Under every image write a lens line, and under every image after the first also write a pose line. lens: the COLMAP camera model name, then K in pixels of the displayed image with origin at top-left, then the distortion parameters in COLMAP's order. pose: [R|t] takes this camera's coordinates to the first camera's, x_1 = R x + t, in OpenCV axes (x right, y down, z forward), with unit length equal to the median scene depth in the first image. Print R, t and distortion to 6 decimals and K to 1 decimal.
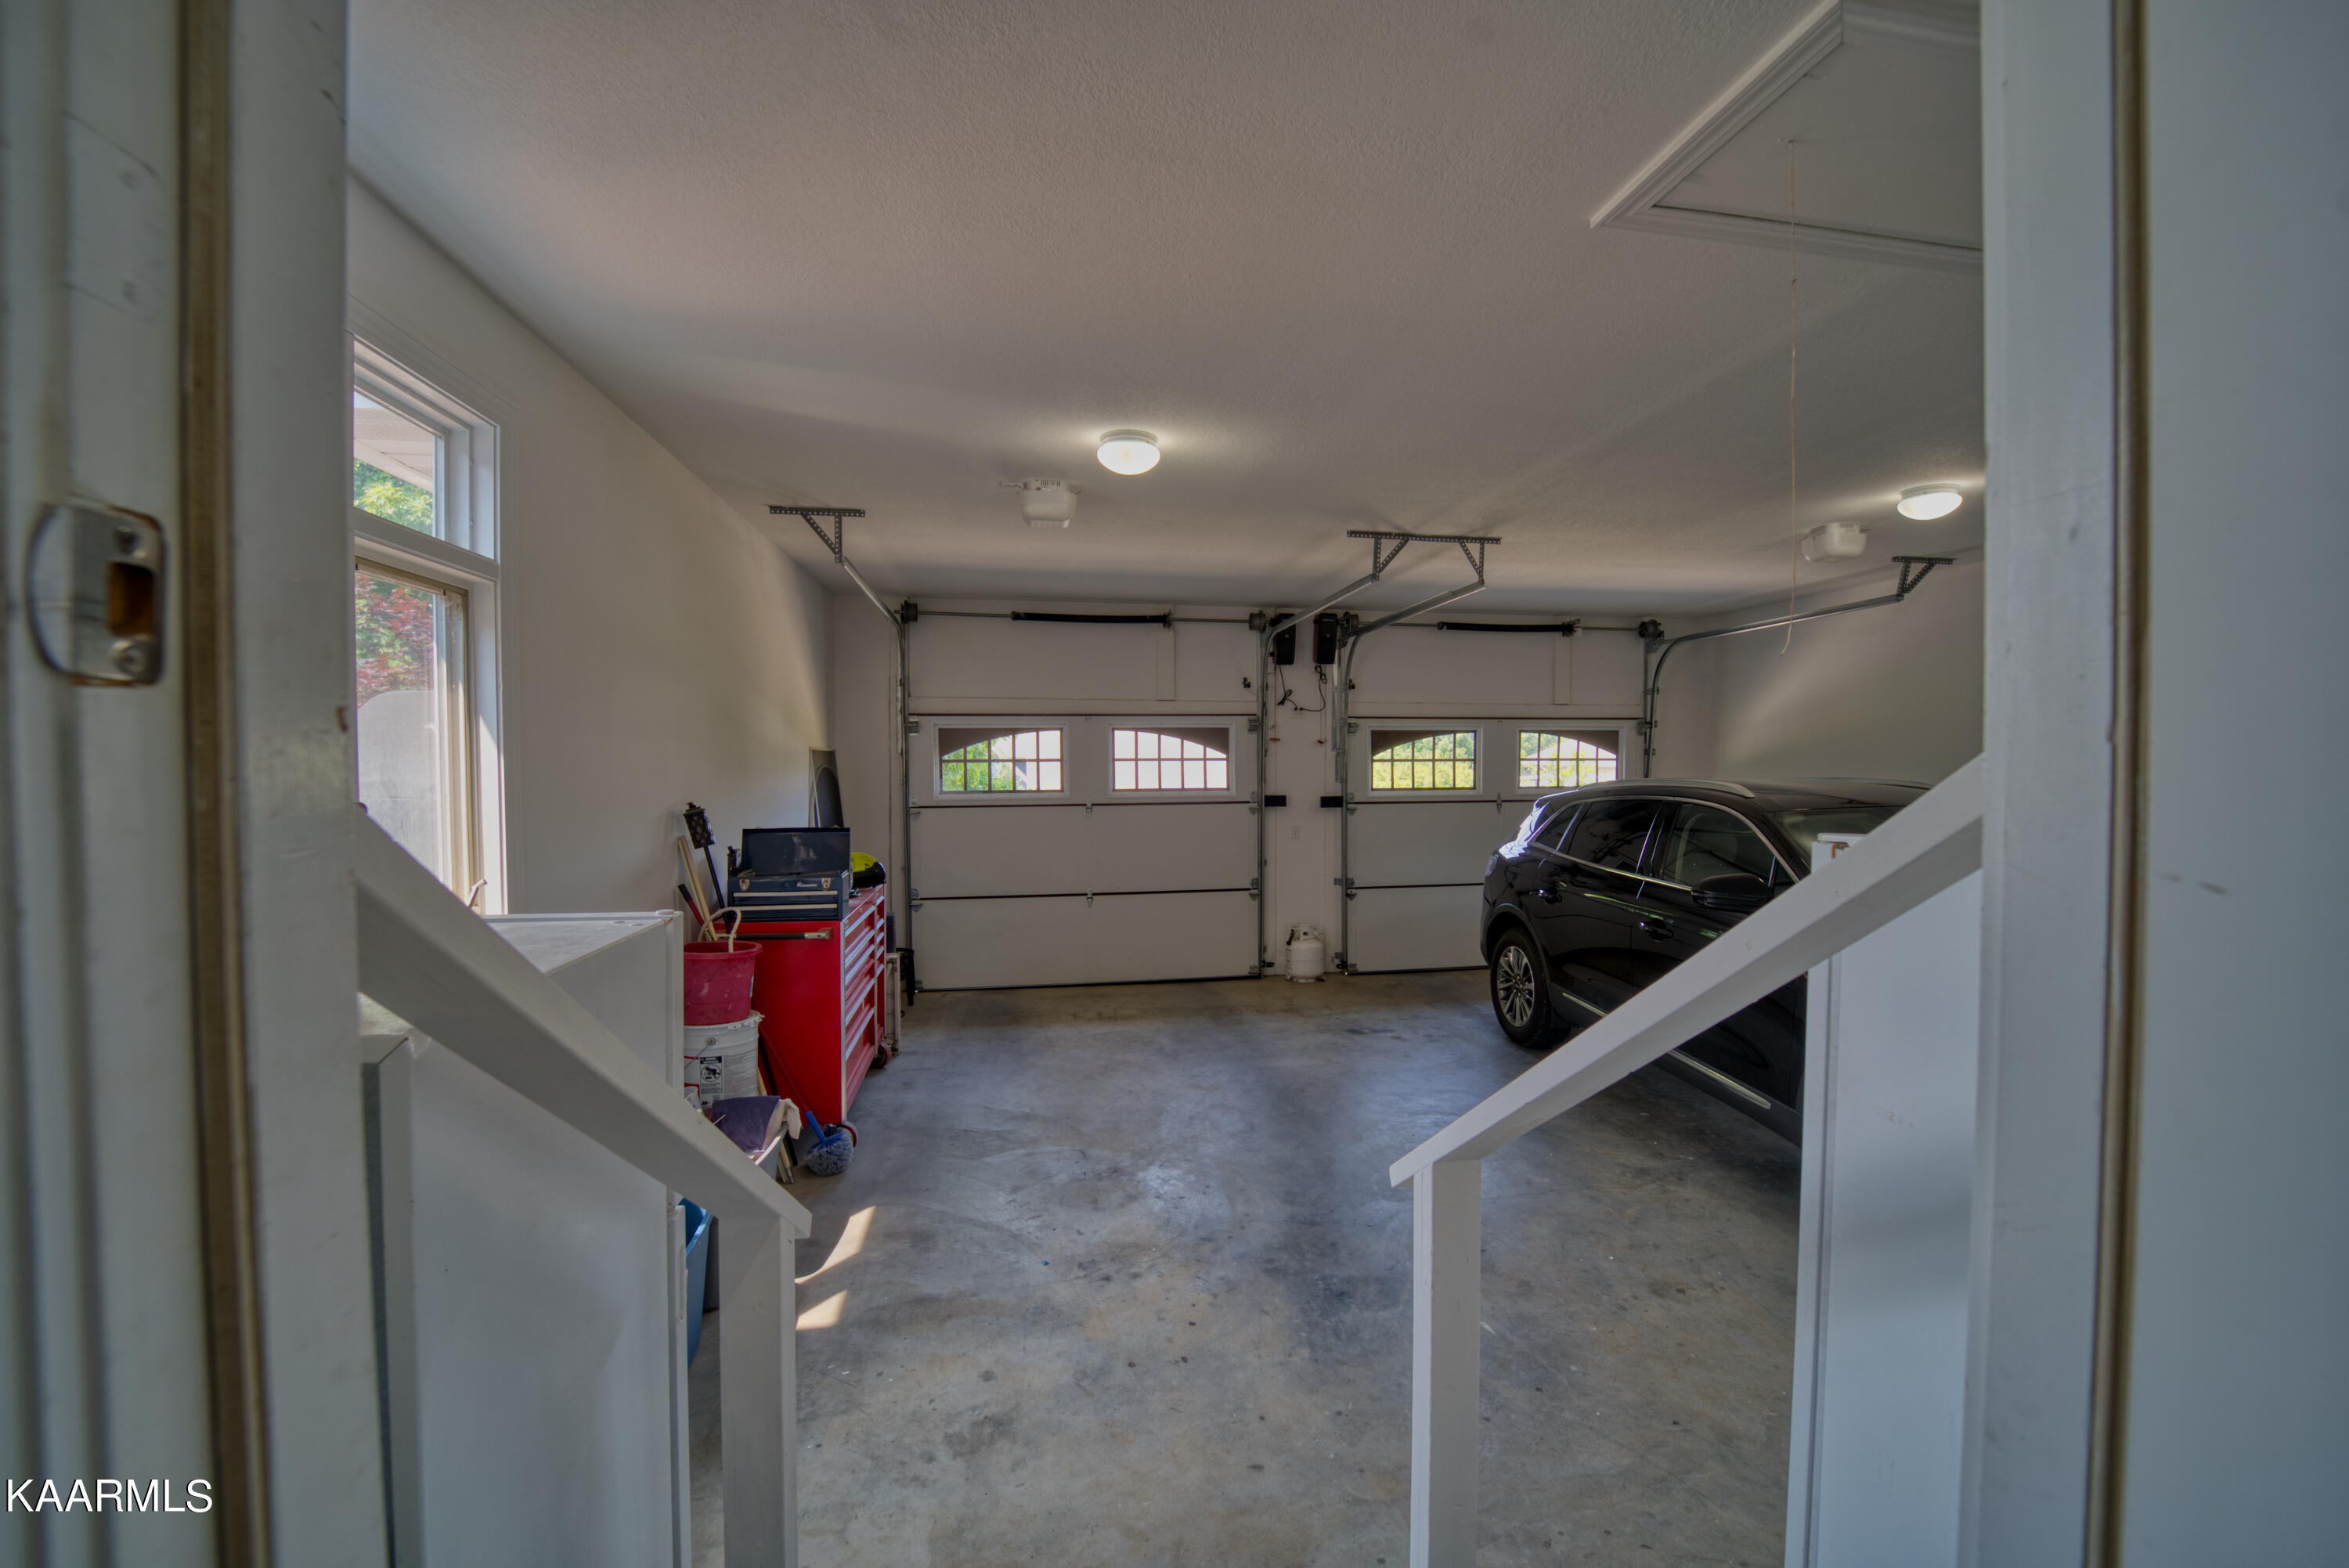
lens RADIAL K [[958.2, 0, 1185.8], [0, 958.2, 778.4], [0, 0, 1]] dist [-0.020495, -0.000366]
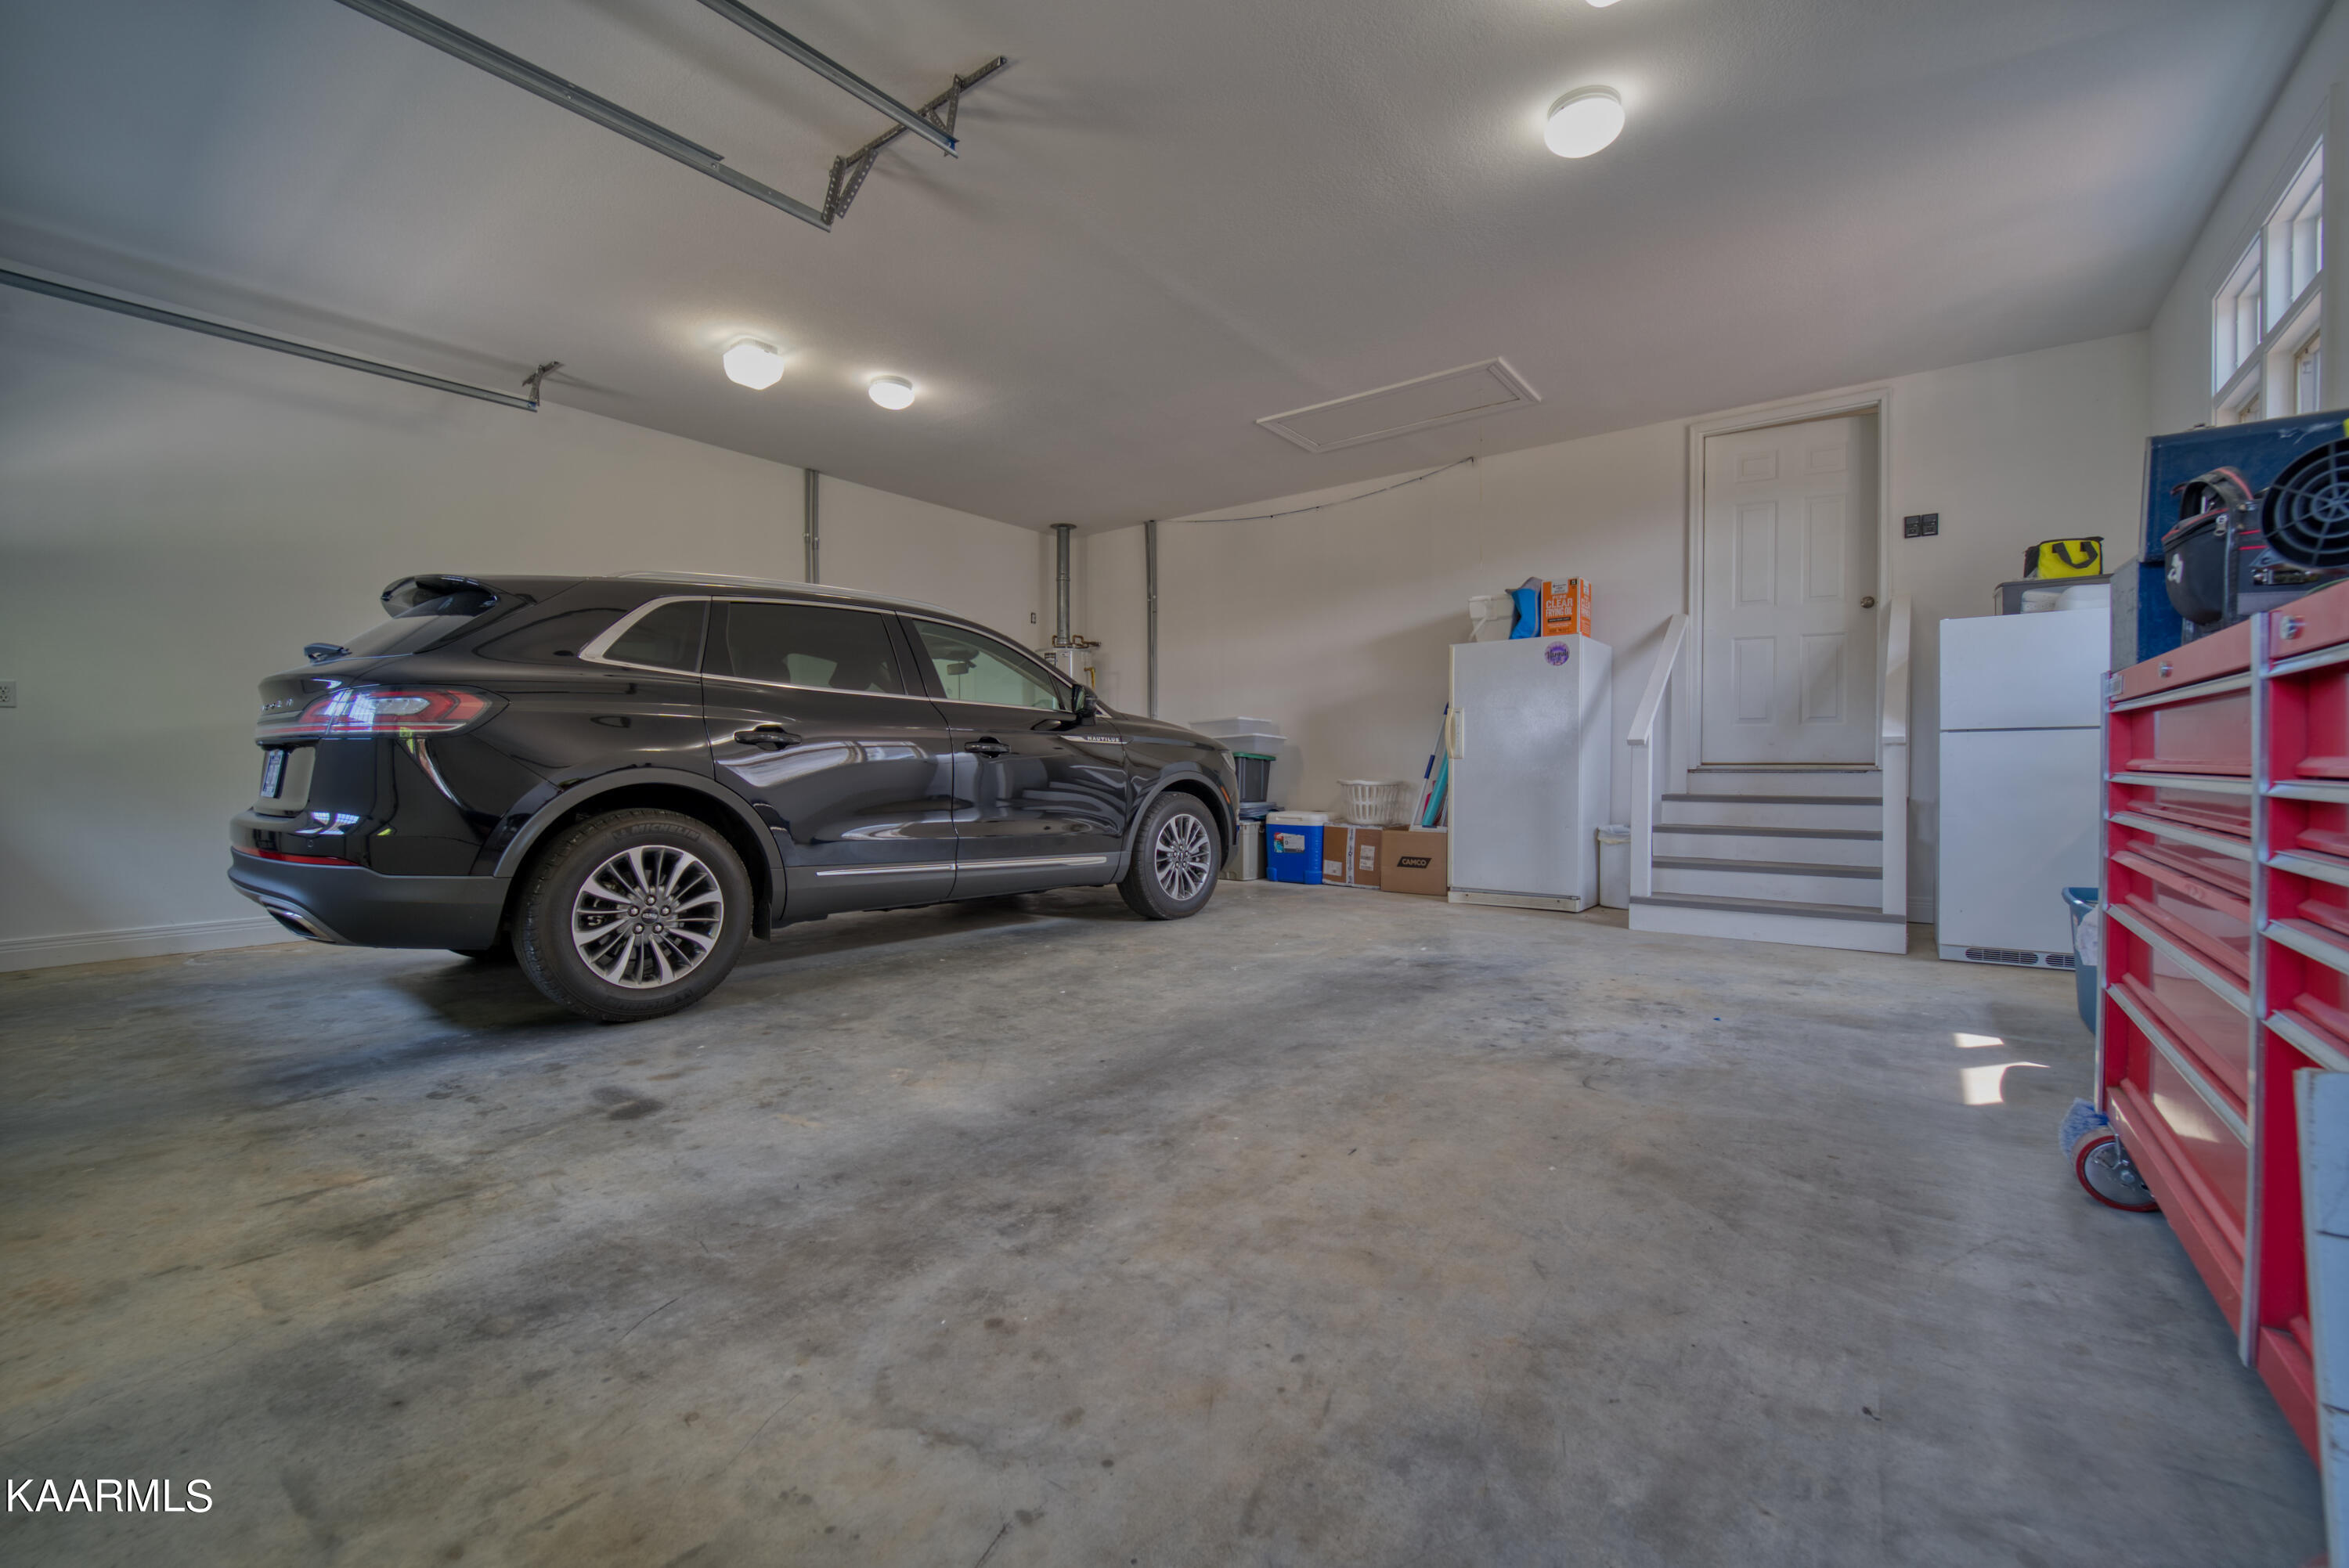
lens RADIAL K [[958.2, 0, 1192.7], [0, 958.2, 789.1], [0, 0, 1]] dist [-0.020495, -0.000366]
pose [[-0.688160, -0.014237, 0.725419, -0.265000], [0.018623, 0.999131, 0.037276, 0.126638], [-0.725320, 0.039162, -0.687297, 1.123305]]
